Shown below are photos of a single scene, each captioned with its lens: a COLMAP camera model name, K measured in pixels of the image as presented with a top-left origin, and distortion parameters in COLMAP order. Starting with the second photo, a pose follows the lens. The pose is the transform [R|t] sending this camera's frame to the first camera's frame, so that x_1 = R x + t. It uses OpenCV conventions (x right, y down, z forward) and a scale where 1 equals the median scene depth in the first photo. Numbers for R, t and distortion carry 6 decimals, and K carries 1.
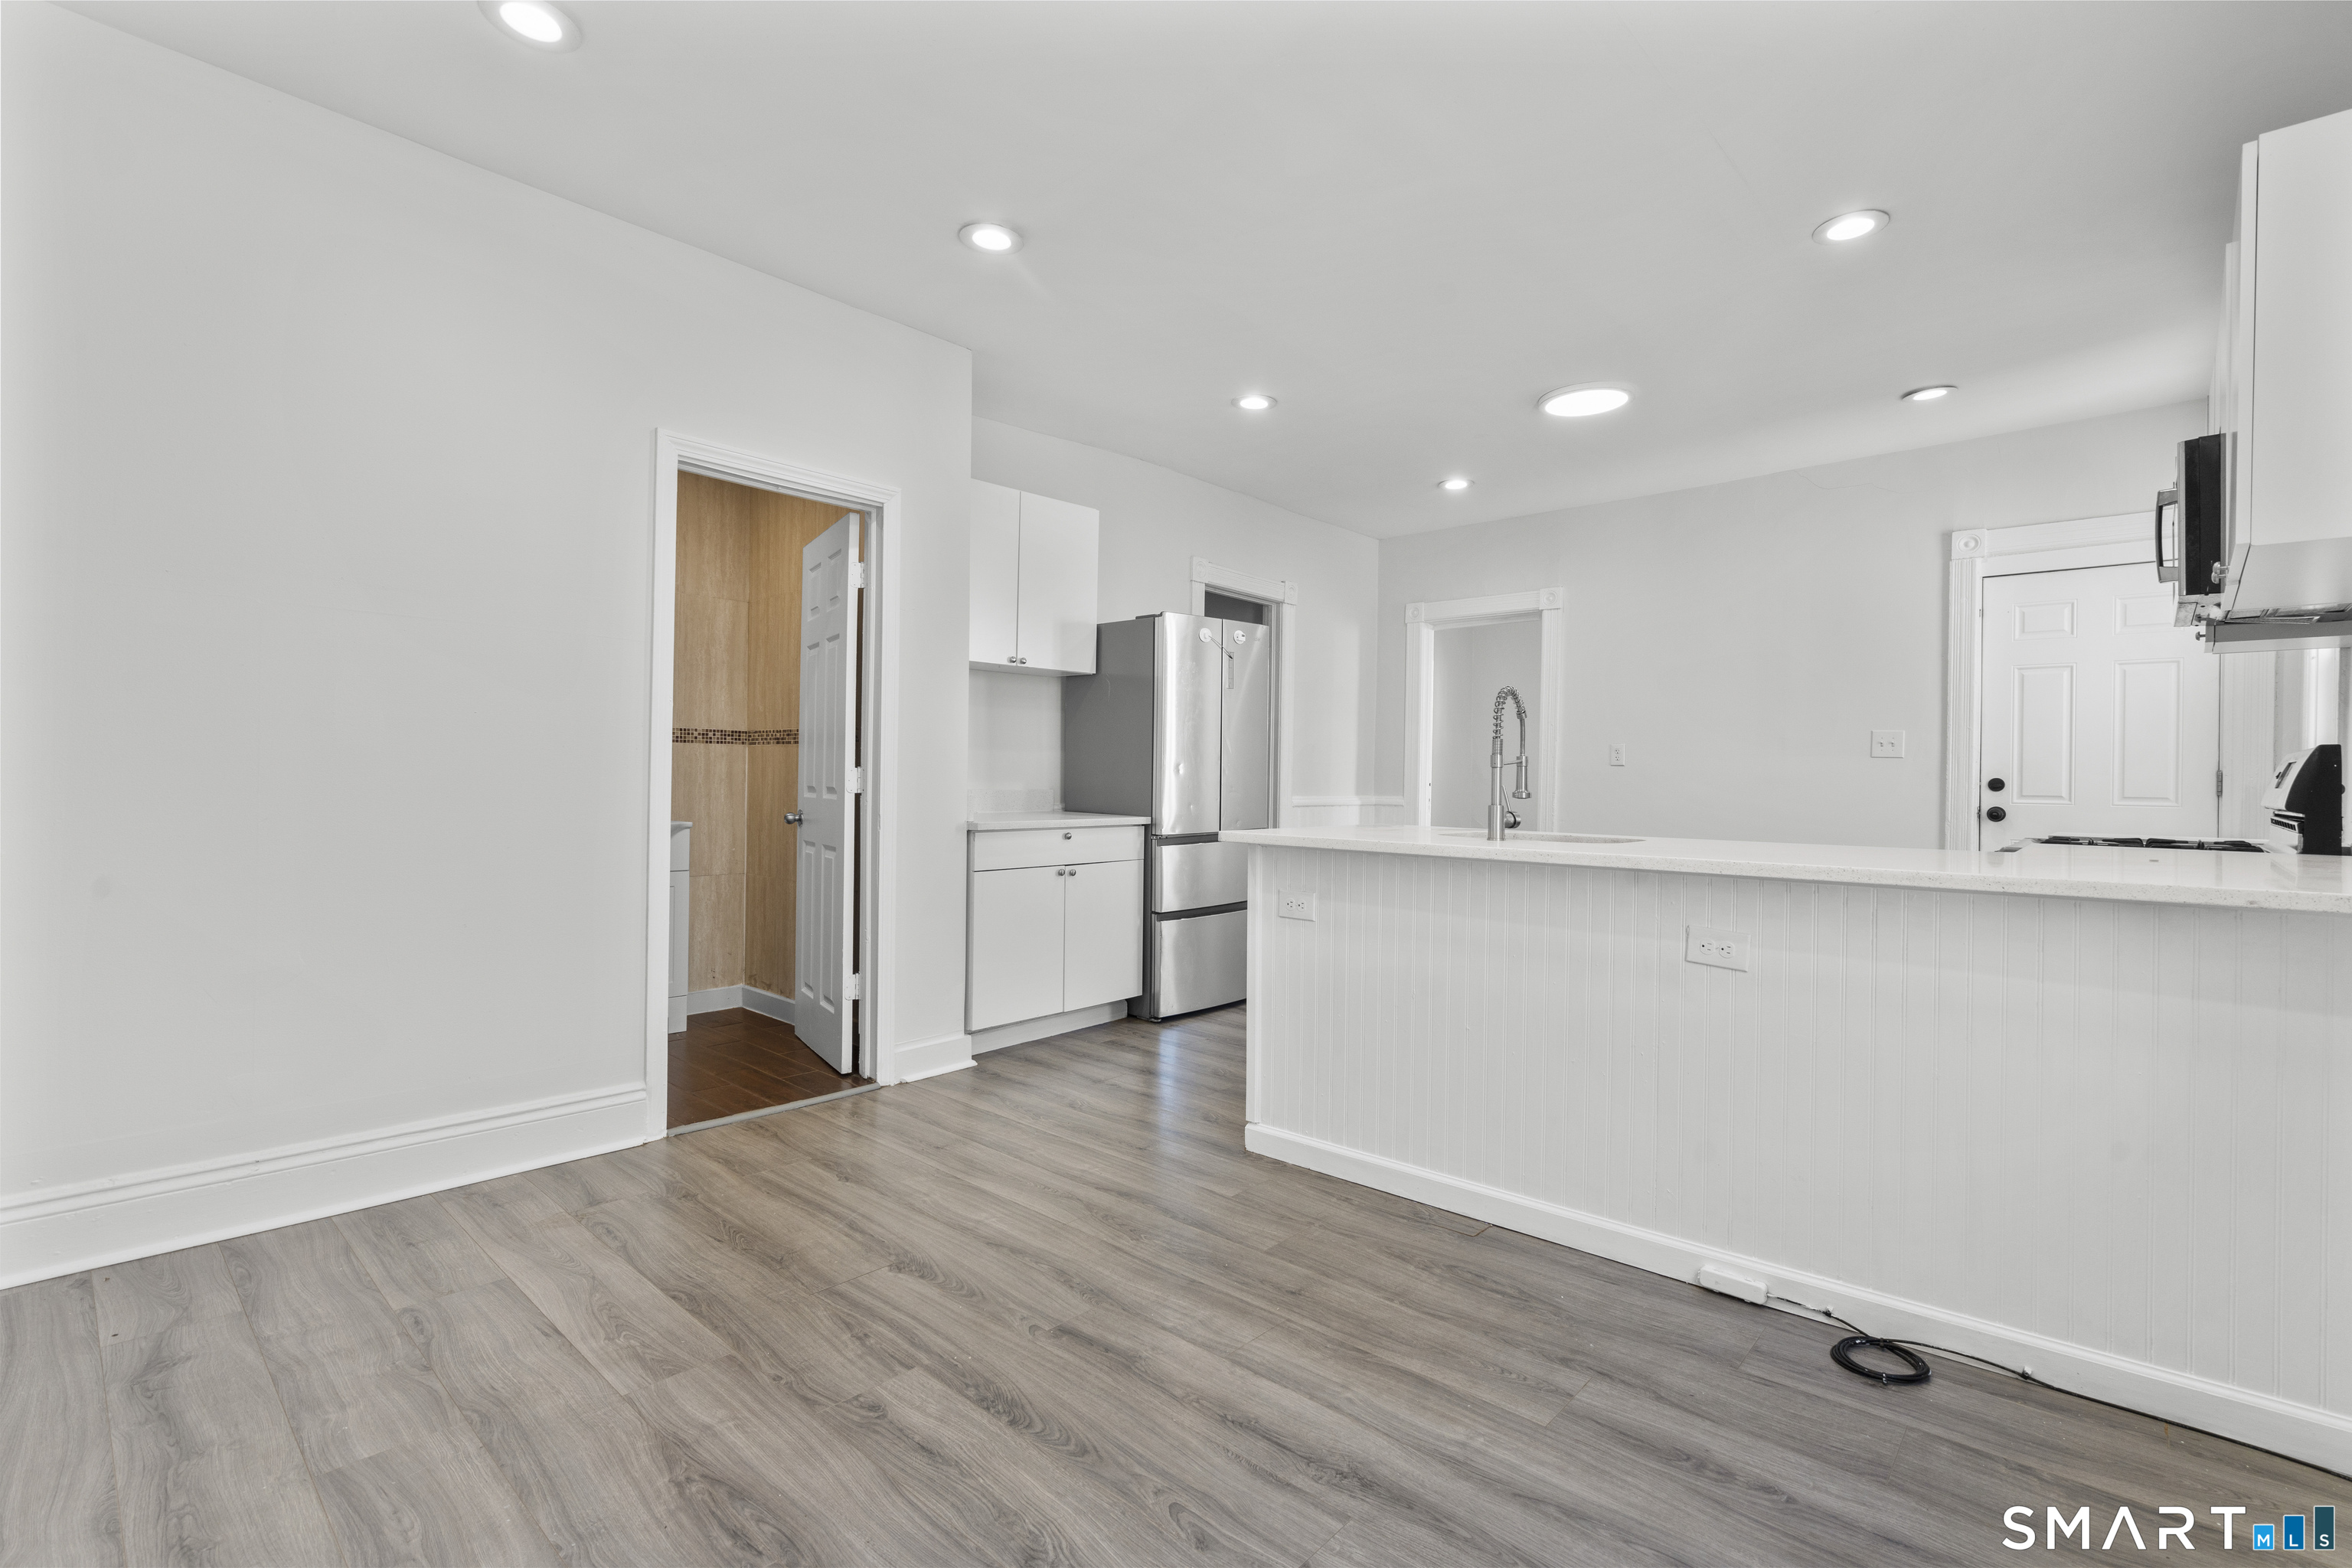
lens RADIAL K [[1060.7, 0, 1179.0], [0, 1060.7, 779.5], [0, 0, 1]] dist [-0.007379, 0.004189]
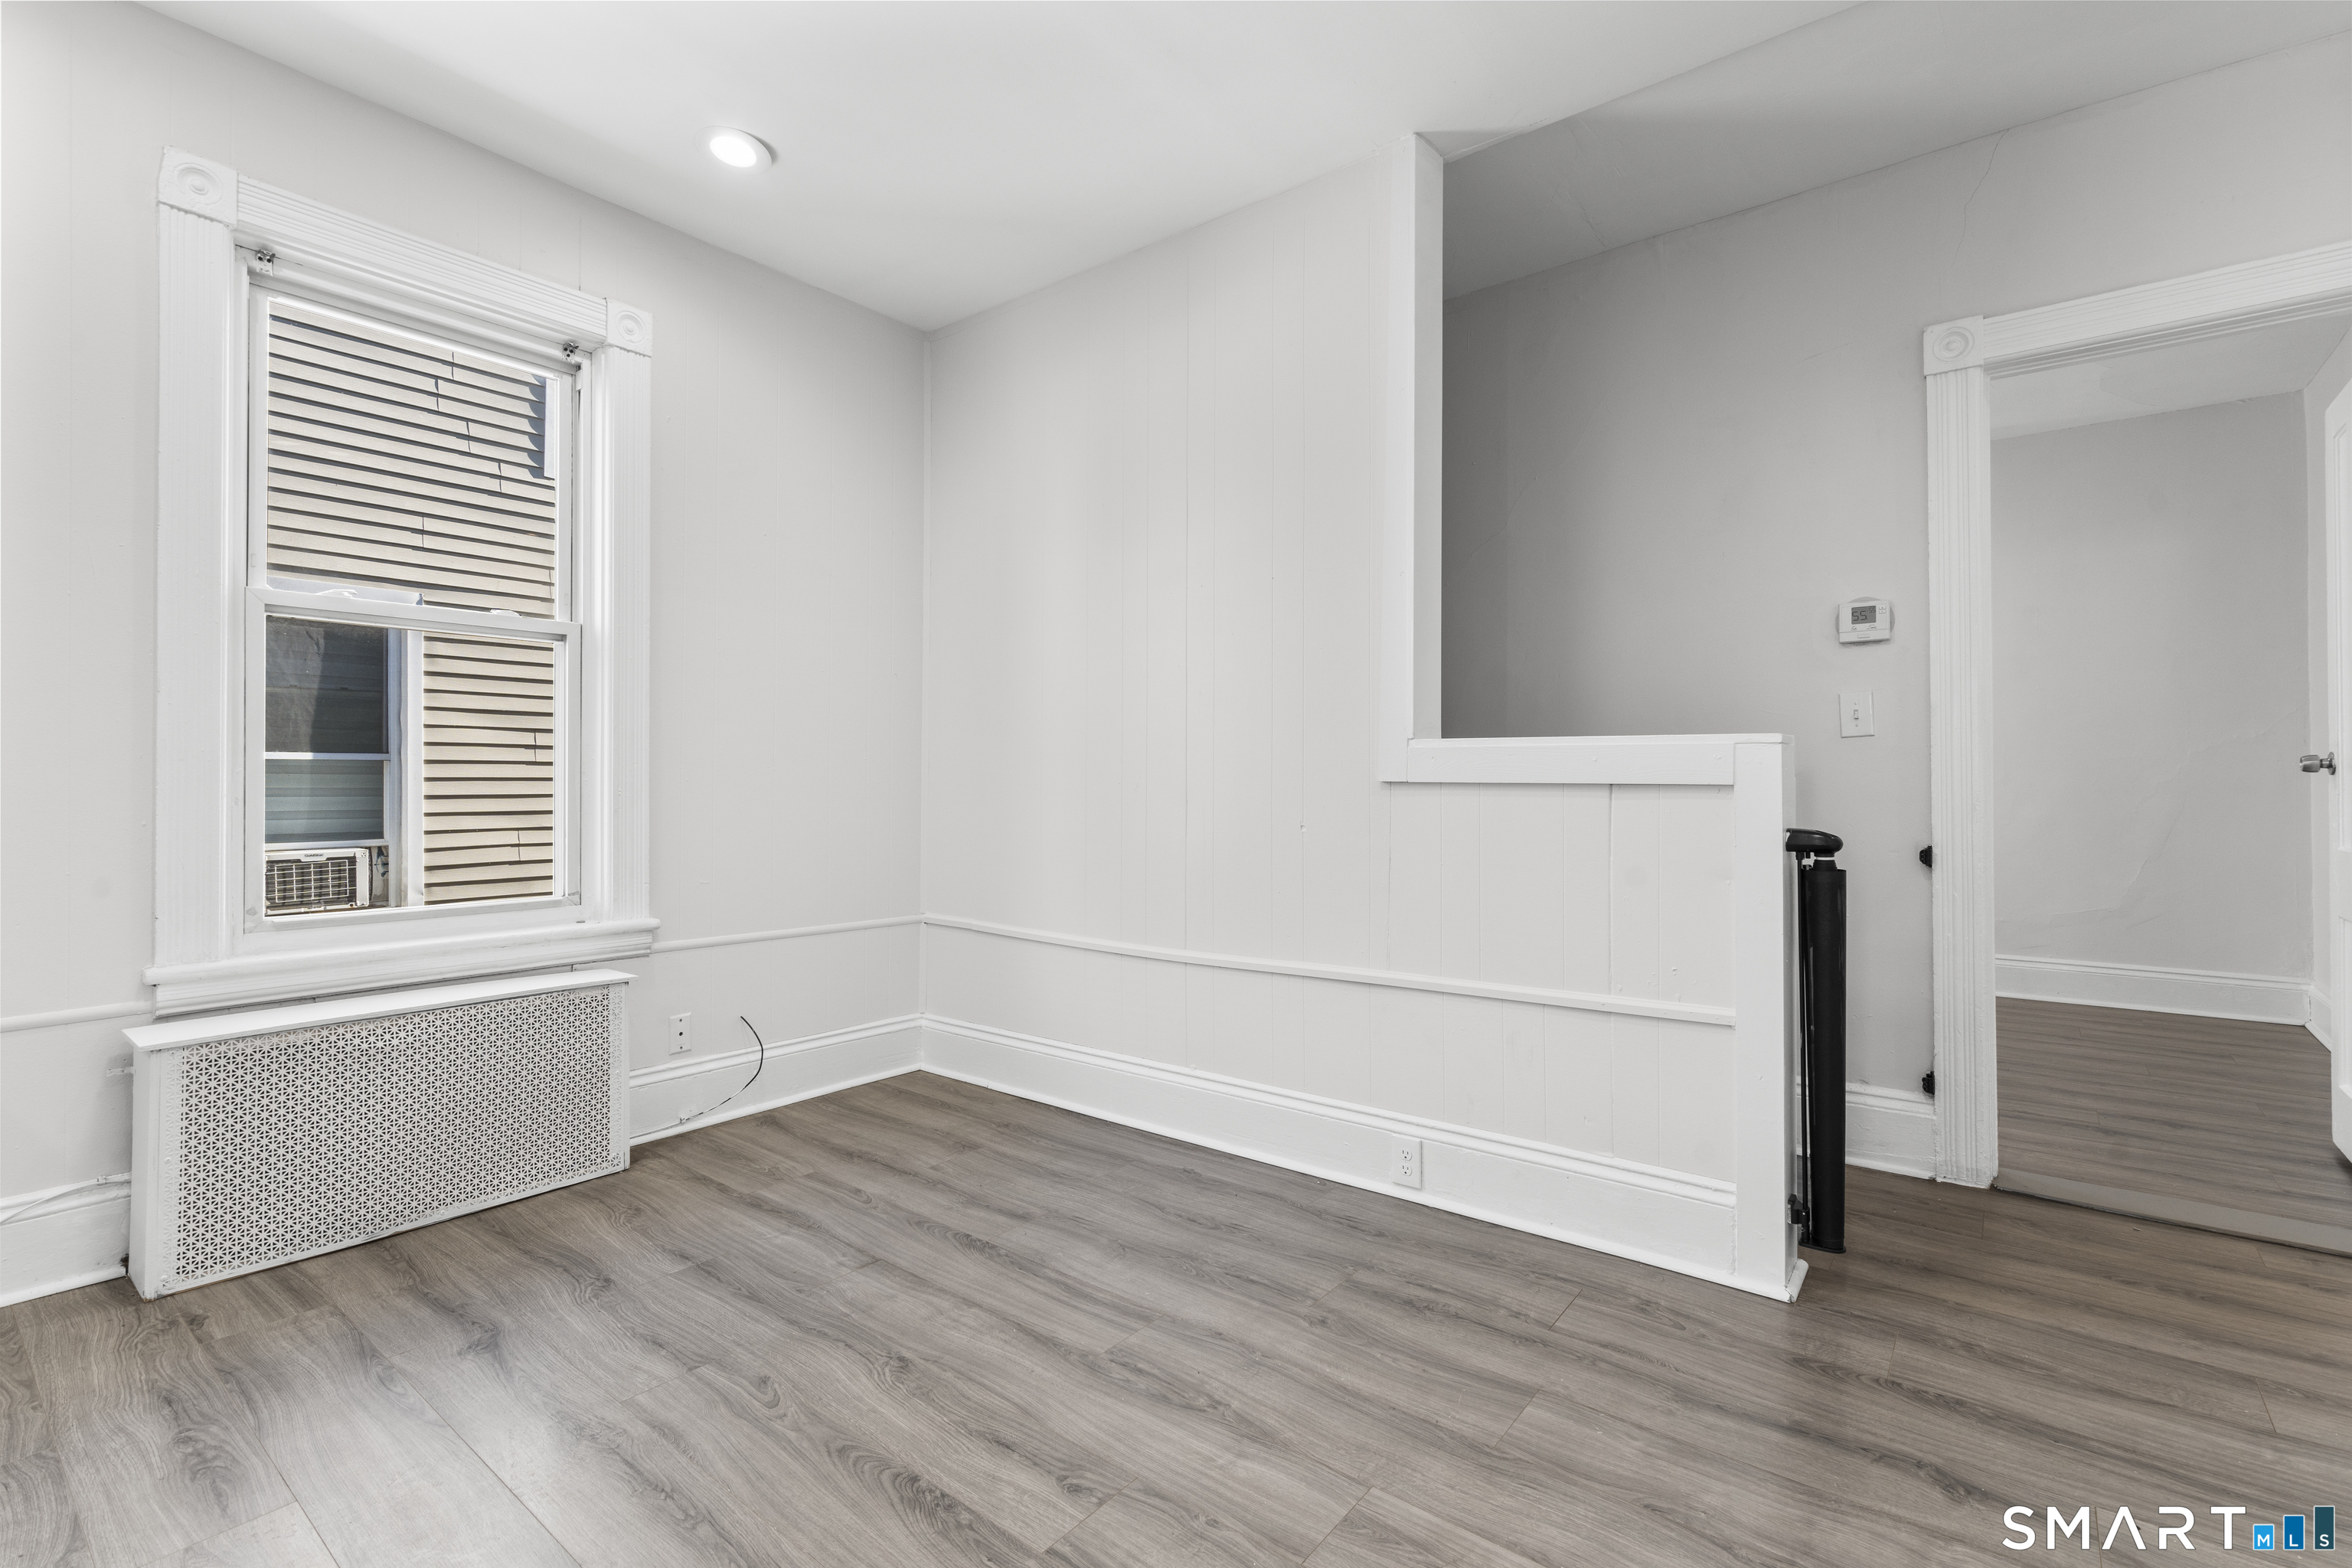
lens RADIAL K [[1060.7, 0, 1176.0], [0, 1060.7, 775.3], [0, 0, 1]] dist [-0.007379, 0.004189]
pose [[-0.997549, -0.011168, -0.069075, -0.207293], [-0.010568, 0.999903, -0.009036, 0.007429], [0.069169, -0.008284, -0.997571, 1.281277]]
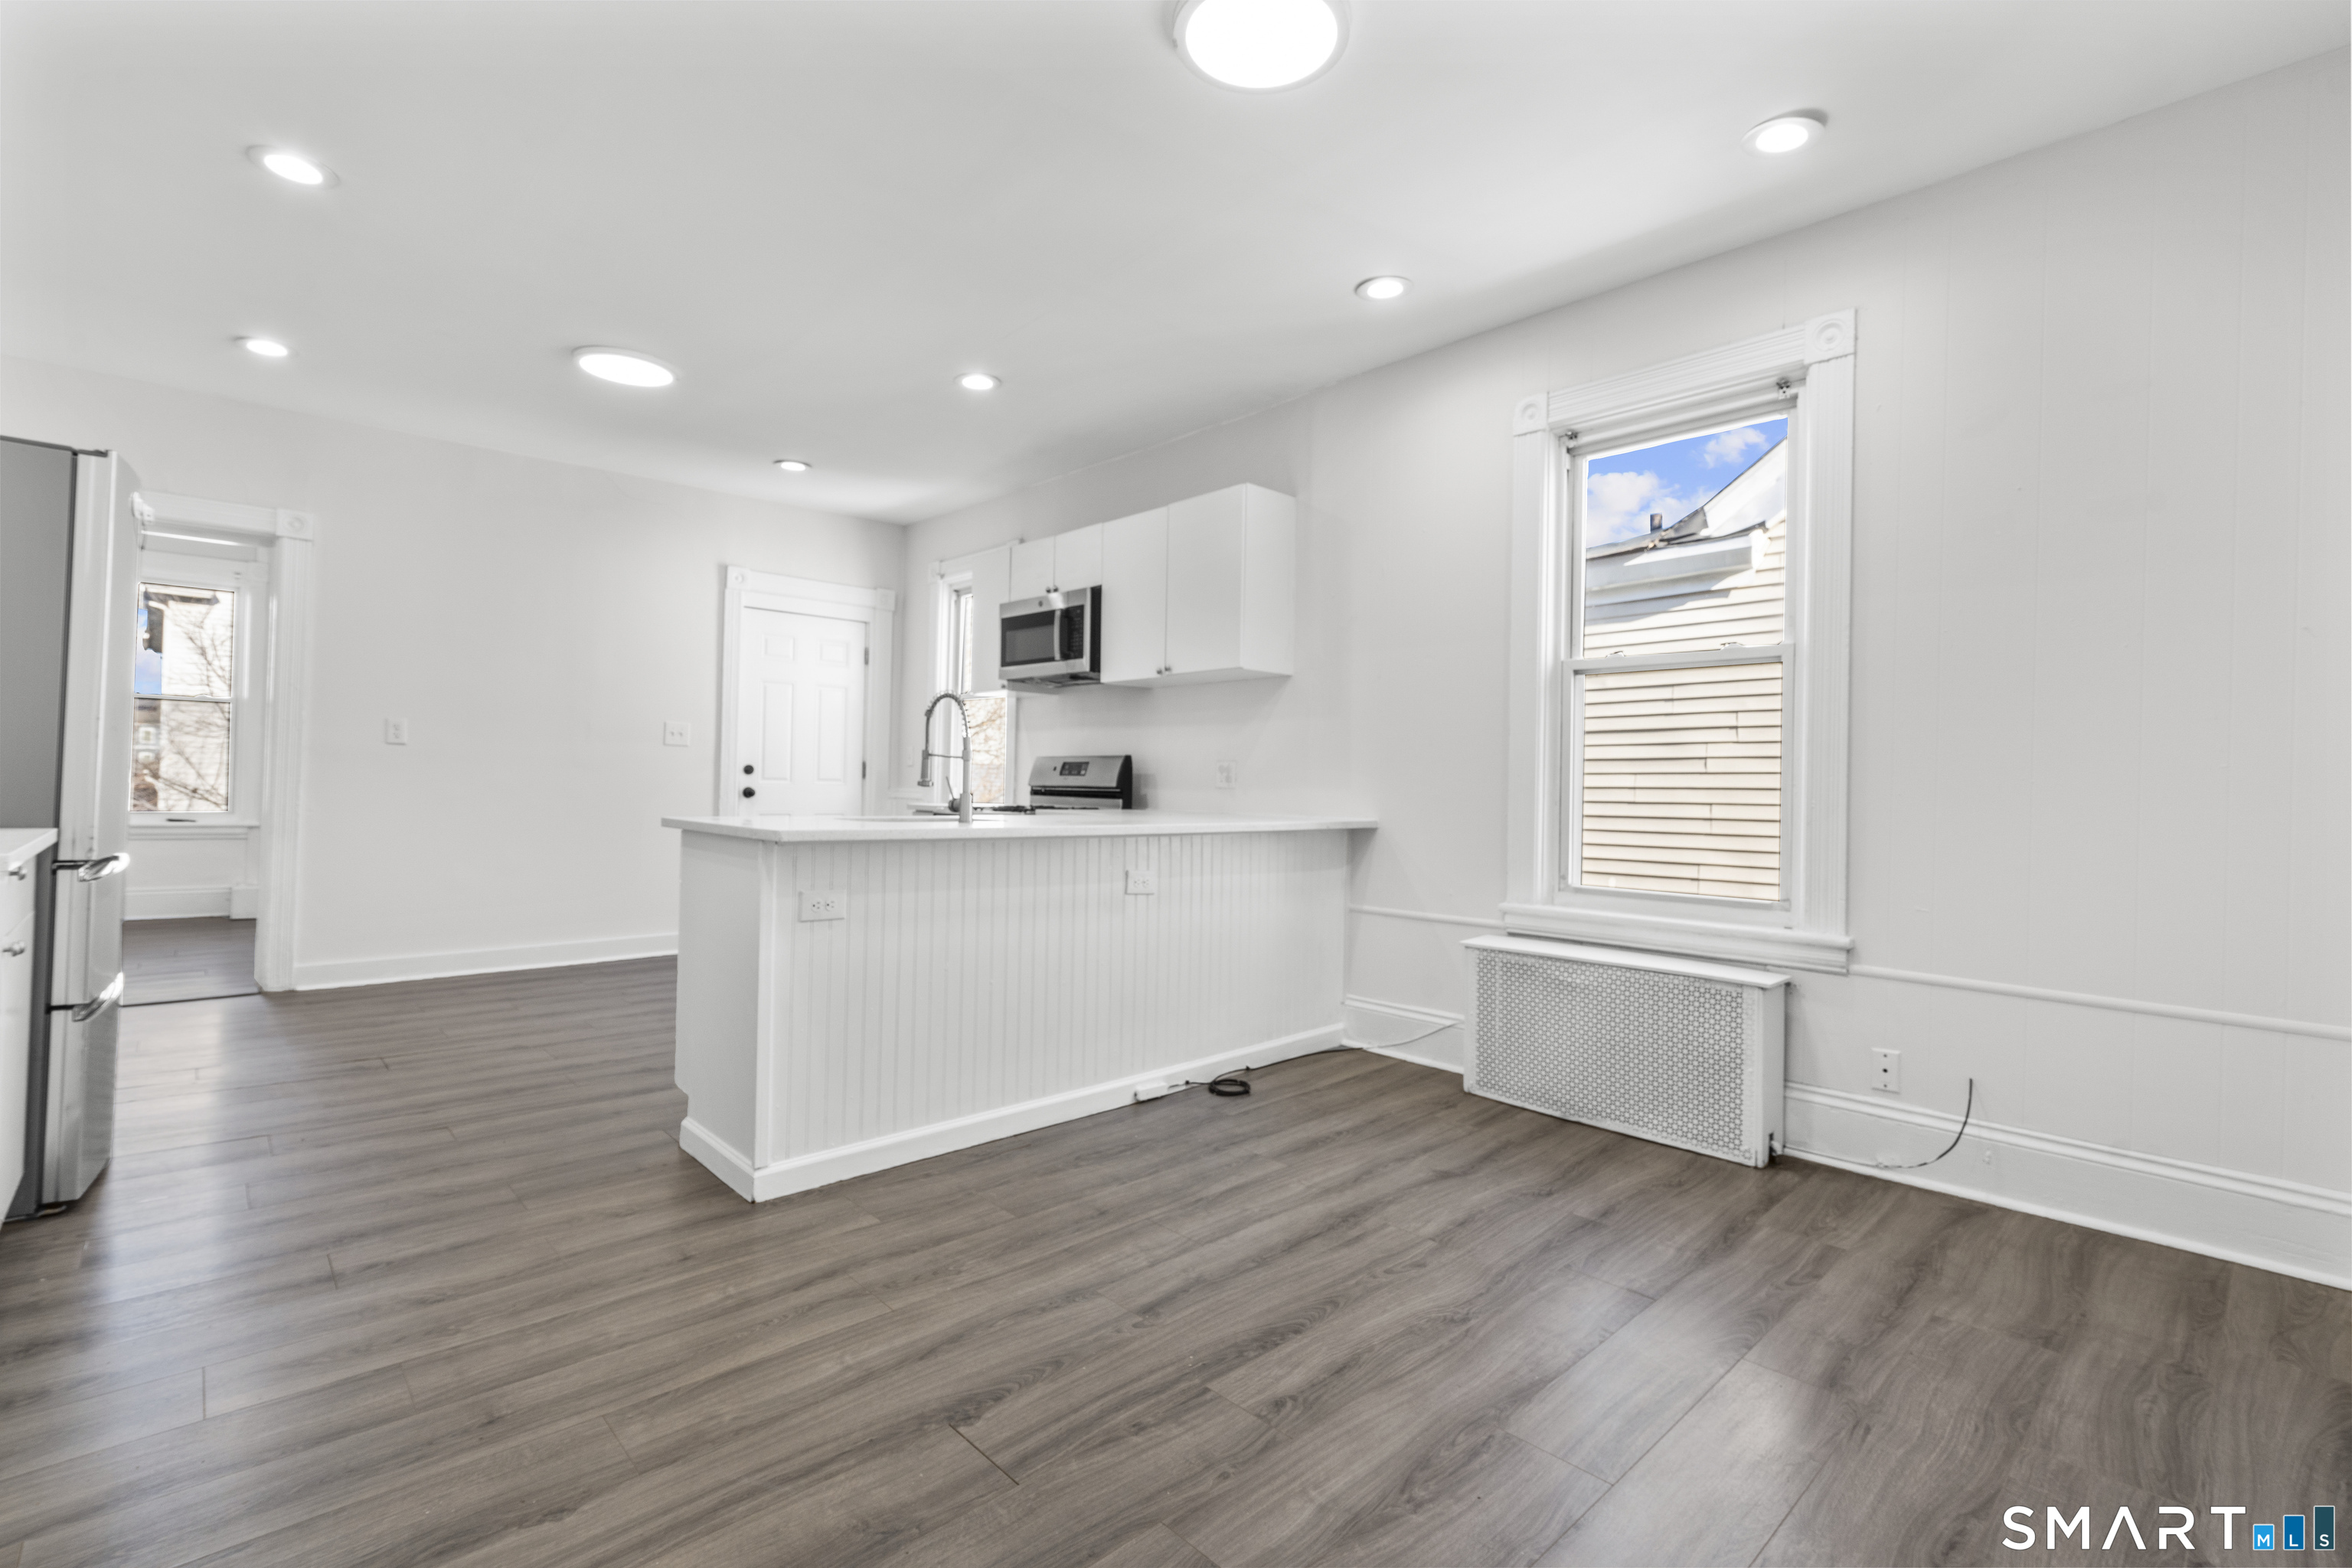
lens RADIAL K [[1060.7, 0, 1179.6], [0, 1060.7, 779.8], [0, 0, 1]] dist [-0.007379, 0.004189]
pose [[0.079288, -0.006892, 0.996828, -0.880932], [-0.016504, 0.999830, 0.008225, -0.004105], [-0.996715, -0.017104, 0.079161, 0.697154]]
